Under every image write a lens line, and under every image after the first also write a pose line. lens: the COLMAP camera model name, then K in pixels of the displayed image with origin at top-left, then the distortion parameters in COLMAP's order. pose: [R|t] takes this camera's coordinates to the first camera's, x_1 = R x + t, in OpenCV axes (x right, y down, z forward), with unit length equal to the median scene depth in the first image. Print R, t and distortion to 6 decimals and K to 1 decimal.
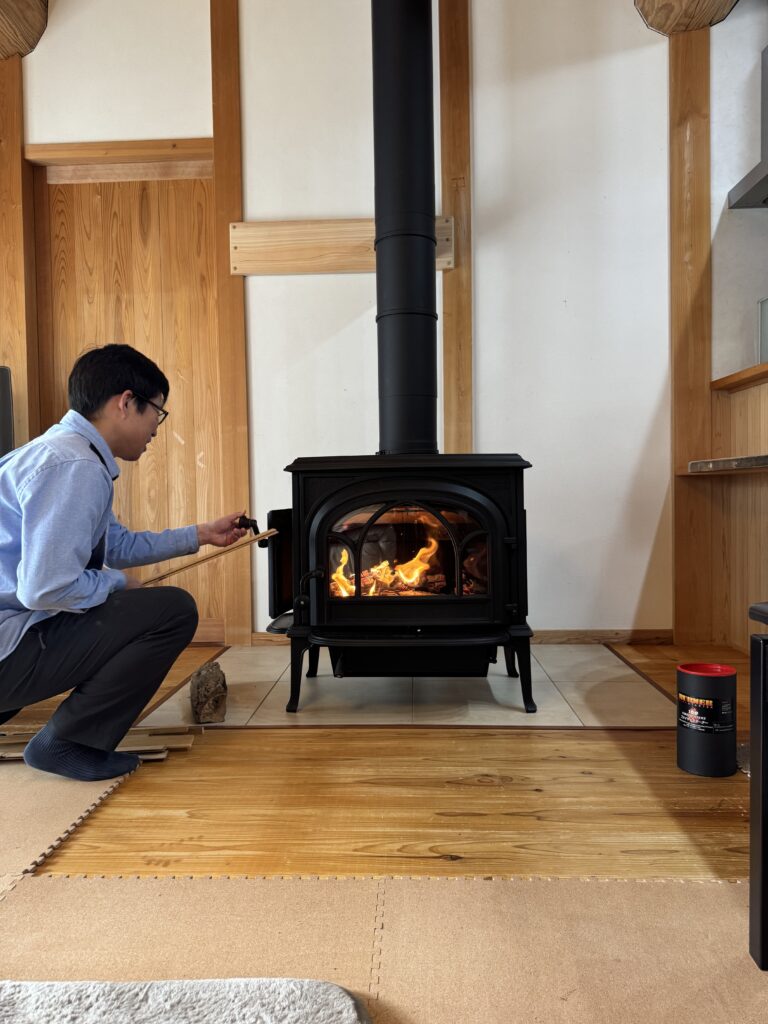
lens RADIAL K [[746.5, 0, 384.0], [0, 746.5, 512.0], [0, 0, 1]] dist [0.002258, -0.000415]
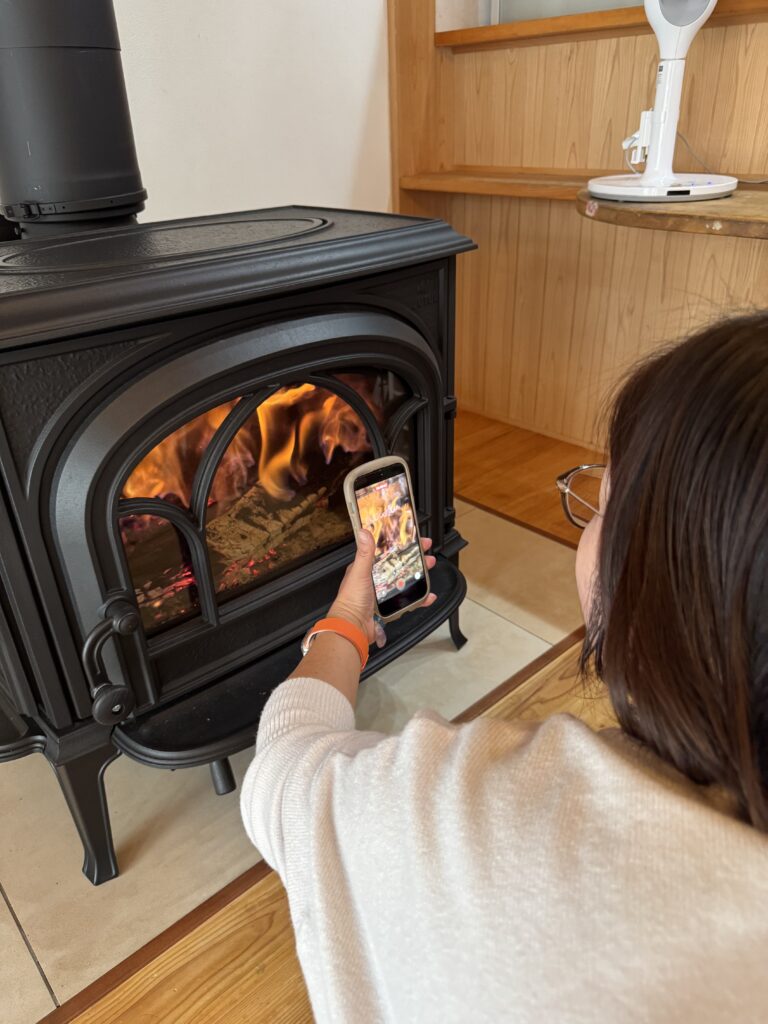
lens RADIAL K [[746.5, 0, 384.0], [0, 746.5, 512.0], [0, 0, 1]] dist [0.002258, -0.000415]
pose [[0.714744, -0.345689, 0.607980, -0.233869], [0.044052, 0.889831, 0.454158, -0.152795], [-0.697997, -0.297824, 0.651230, 0.734119]]
